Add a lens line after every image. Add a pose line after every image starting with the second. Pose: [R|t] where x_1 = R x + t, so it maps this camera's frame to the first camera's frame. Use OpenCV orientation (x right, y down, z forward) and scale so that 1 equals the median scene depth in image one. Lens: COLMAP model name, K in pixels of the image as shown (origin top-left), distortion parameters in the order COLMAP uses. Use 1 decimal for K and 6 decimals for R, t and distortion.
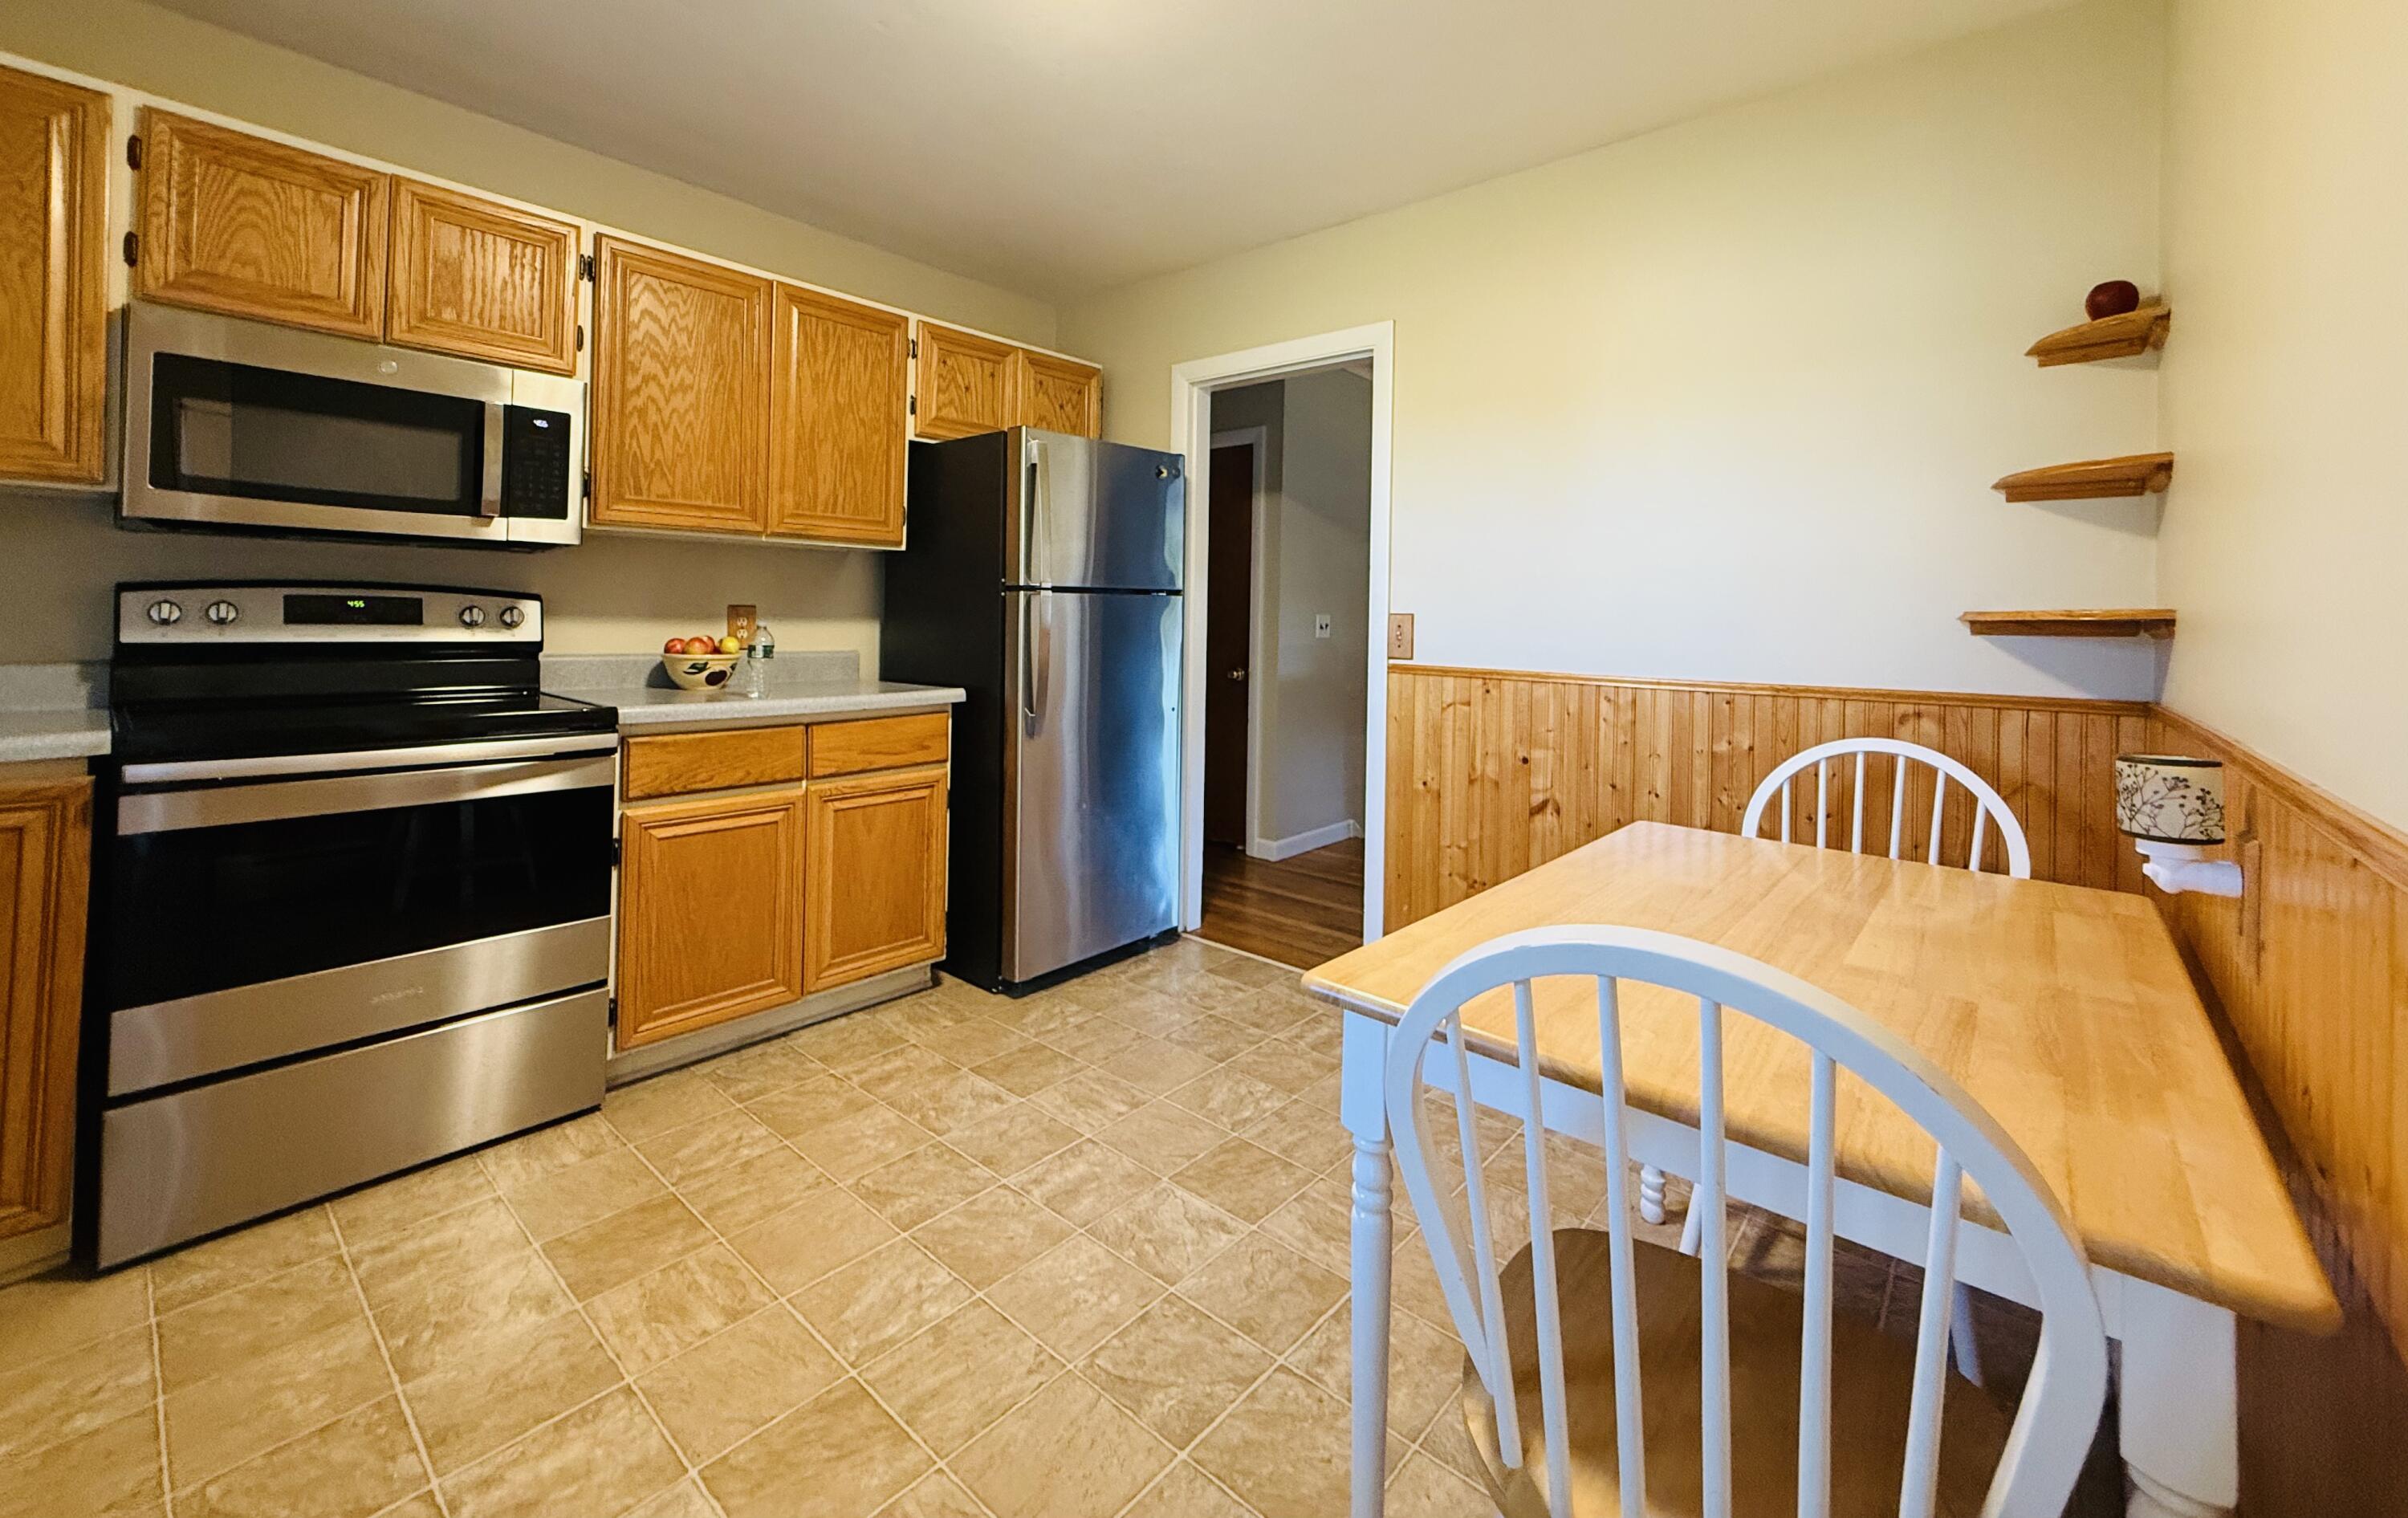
lens RADIAL K [[952.0, 0, 1187.8], [0, 952.0, 609.7], [0, 0, 1]] dist [0.000162, 0.000537]
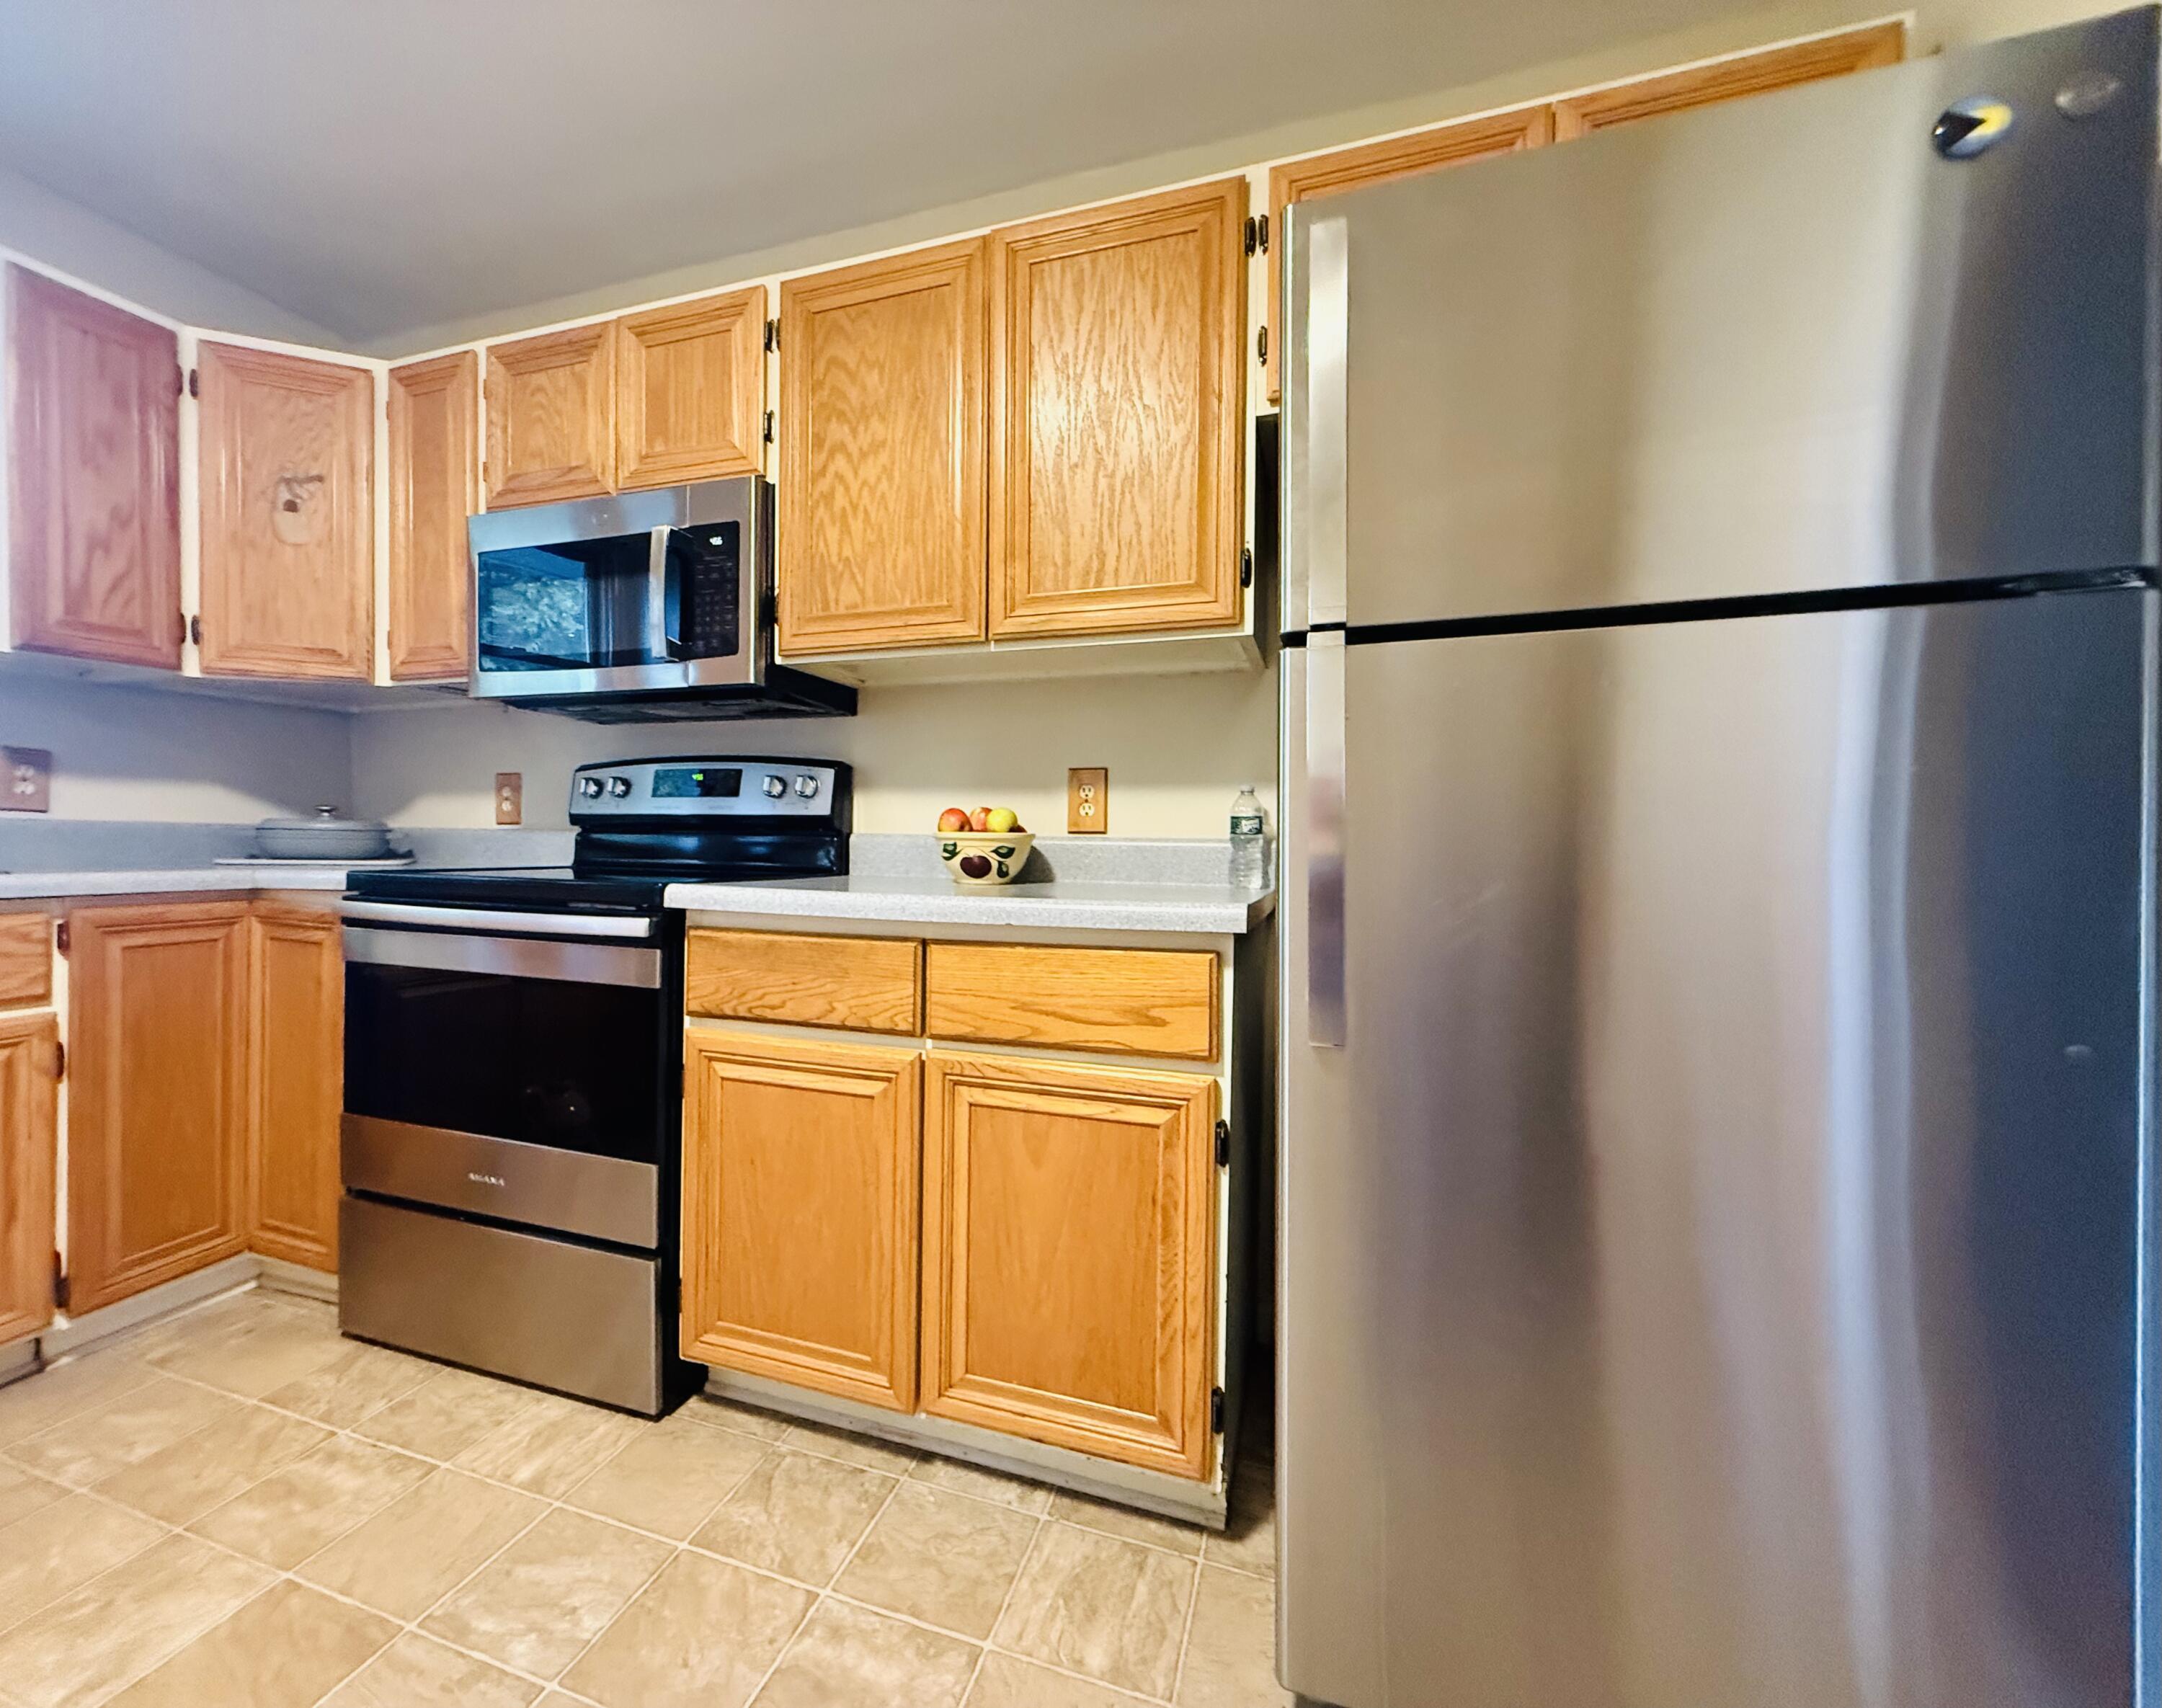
lens RADIAL K [[905.7, 0, 1020.5], [0, 905.7, 849.4], [0, 0, 1]] dist [-0.000267, 0.000103]
pose [[0.377421, -0.006140, -0.926022, 0.134563], [-0.000253, 0.999977, -0.006734, 0.071083], [0.926042, 0.002776, 0.377411, 0.877984]]
